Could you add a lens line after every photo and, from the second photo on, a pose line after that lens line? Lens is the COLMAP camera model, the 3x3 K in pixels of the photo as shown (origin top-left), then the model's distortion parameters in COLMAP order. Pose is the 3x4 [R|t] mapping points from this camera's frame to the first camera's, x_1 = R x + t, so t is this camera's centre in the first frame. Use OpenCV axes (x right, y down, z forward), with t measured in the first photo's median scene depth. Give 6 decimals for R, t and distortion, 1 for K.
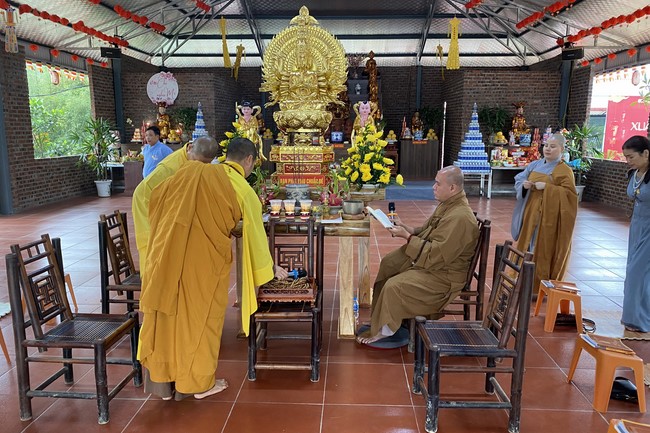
lens RADIAL K [[504.6, 0, 327.8], [0, 504.6, 213.0], [0, 0, 1]] dist [0.000553, 0.009397]
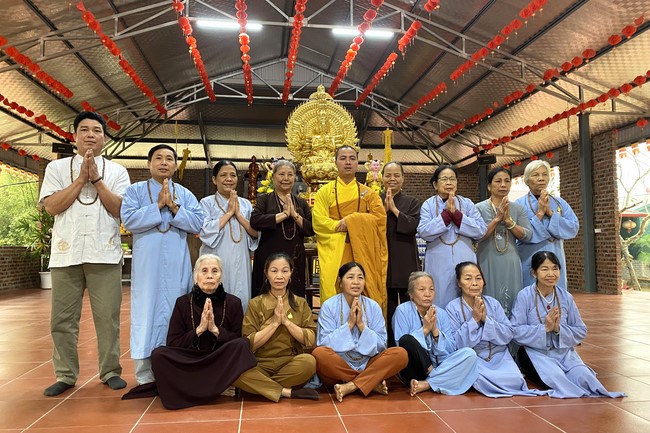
lens RADIAL K [[502.6, 0, 326.0], [0, 502.6, 211.2], [0, 0, 1]] dist [0.015988, -0.001626]
pose [[0.984536, 0.006290, 0.175068, -0.085708], [0.034996, 0.972149, -0.231736, 0.057742], [-0.171650, 0.234279, 0.956896, -0.029884]]
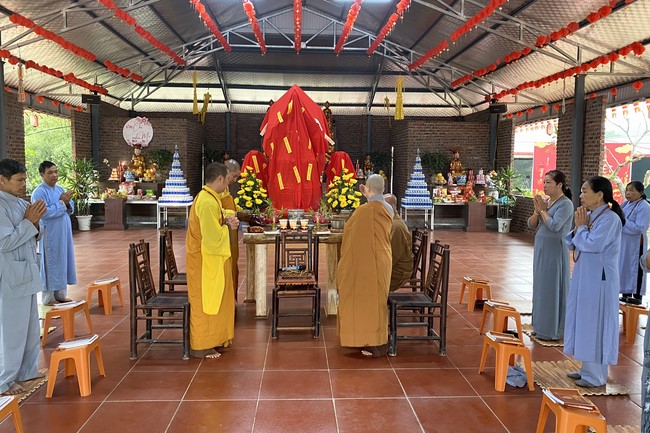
lens RADIAL K [[518.2, 0, 325.3], [0, 518.2, 203.1], [0, 0, 1]] dist [0.022461, -0.002785]
pose [[0.995116, -0.000025, 0.098708, -0.037202], [0.009794, 0.995090, -0.098491, 0.021438], [-0.098221, 0.098977, 0.990230, -0.140241]]
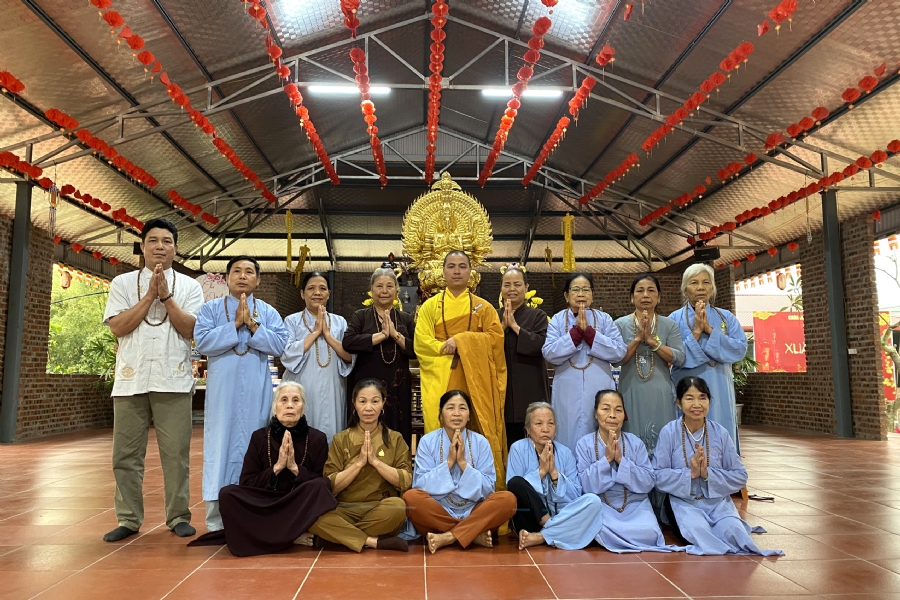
lens RADIAL K [[700.6, 0, 445.6], [0, 700.6, 296.5], [0, 0, 1]] dist [0.046177, -0.065026]
pose [[0.996064, 0.002197, 0.088610, -0.058594], [0.022225, 0.961566, -0.273672, 0.067920], [-0.085806, 0.274565, 0.957733, -0.081156]]
